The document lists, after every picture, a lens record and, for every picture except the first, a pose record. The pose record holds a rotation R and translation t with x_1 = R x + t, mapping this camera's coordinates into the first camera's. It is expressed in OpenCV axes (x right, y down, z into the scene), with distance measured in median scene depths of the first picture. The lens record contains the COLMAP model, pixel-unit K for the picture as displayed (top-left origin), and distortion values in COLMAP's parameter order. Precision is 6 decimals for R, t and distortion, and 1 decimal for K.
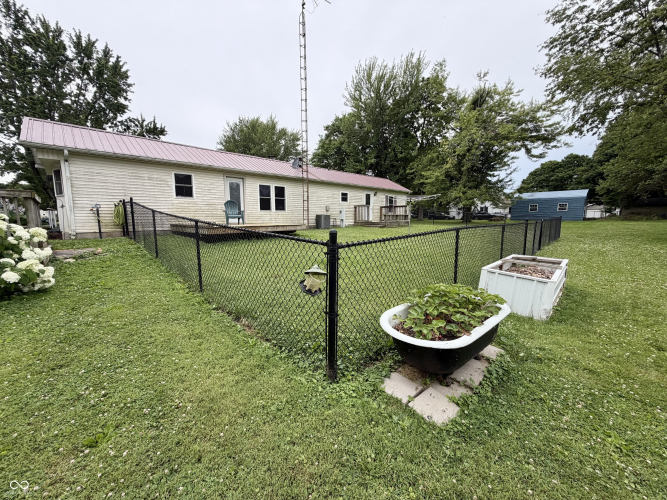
lens RADIAL K [[266.8, 0, 333.5], [0, 266.8, 250.0], [0, 0, 1]] dist [0.000298, -0.000092]
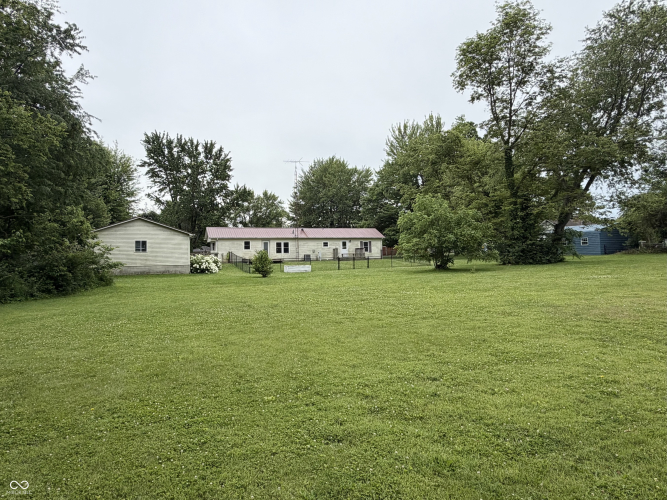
lens RADIAL K [[430.1, 0, 333.5], [0, 430.1, 250.0], [0, 0, 1]] dist [0.000724, 0.000068]
pose [[0.925916, -0.014603, -0.377446, 1.503039], [-0.032319, 0.992525, -0.117682, 0.233116], [0.376343, 0.121163, 0.918523, -2.120358]]
